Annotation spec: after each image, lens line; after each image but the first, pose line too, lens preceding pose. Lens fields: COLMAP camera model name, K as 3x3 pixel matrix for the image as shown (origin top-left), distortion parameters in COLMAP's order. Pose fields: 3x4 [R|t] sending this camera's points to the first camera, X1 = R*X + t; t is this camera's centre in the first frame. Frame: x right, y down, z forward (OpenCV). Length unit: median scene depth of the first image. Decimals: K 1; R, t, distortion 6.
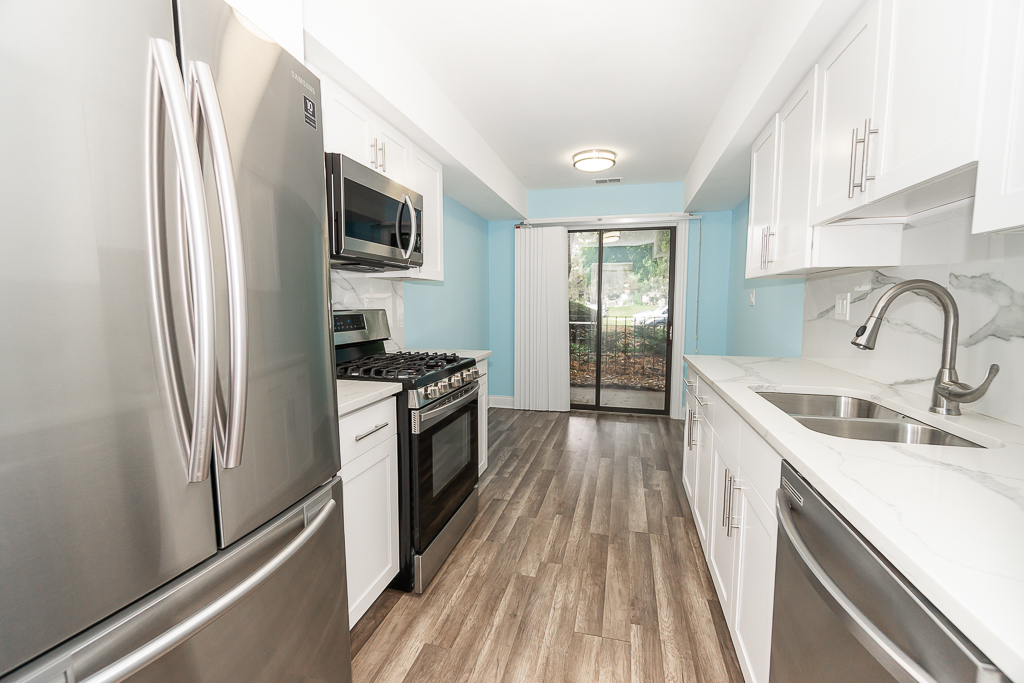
lens RADIAL K [[437.0, 0, 511.5], [0, 437.0, 342.2], [0, 0, 1]] dist [-0.001337, -0.000425]
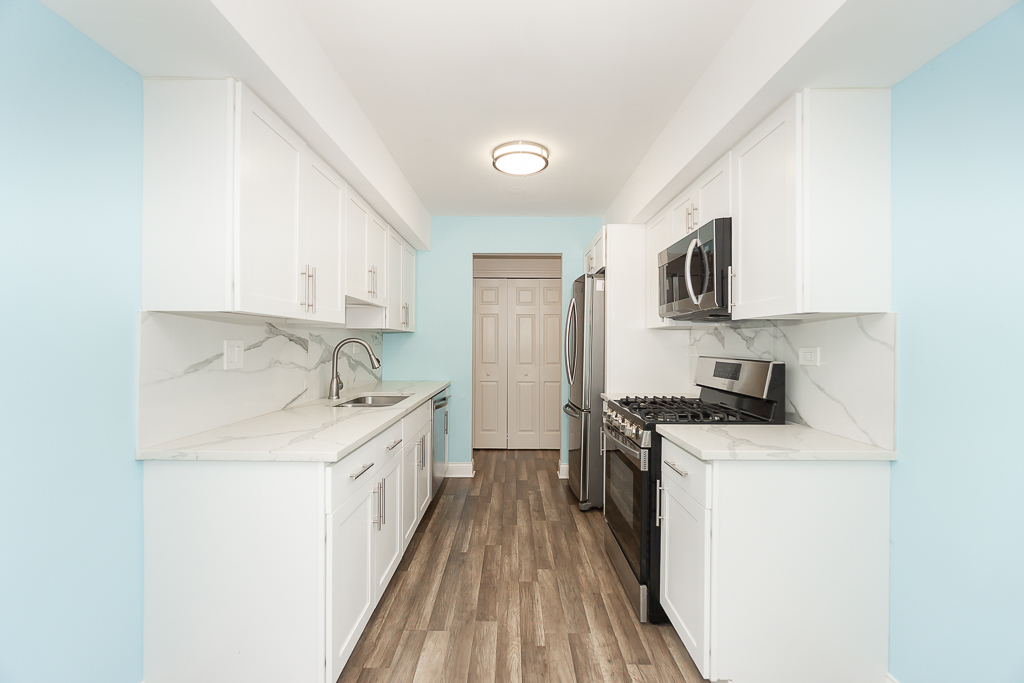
lens RADIAL K [[437.0, 0, 511.3], [0, 437.0, 343.7], [0, 0, 1]] dist [-0.001337, -0.000425]
pose [[-0.968723, -0.006506, -0.248061, 0.406058], [-0.029012, 0.995770, 0.087182, -0.194571], [0.246445, 0.091652, -0.964813, 1.965540]]
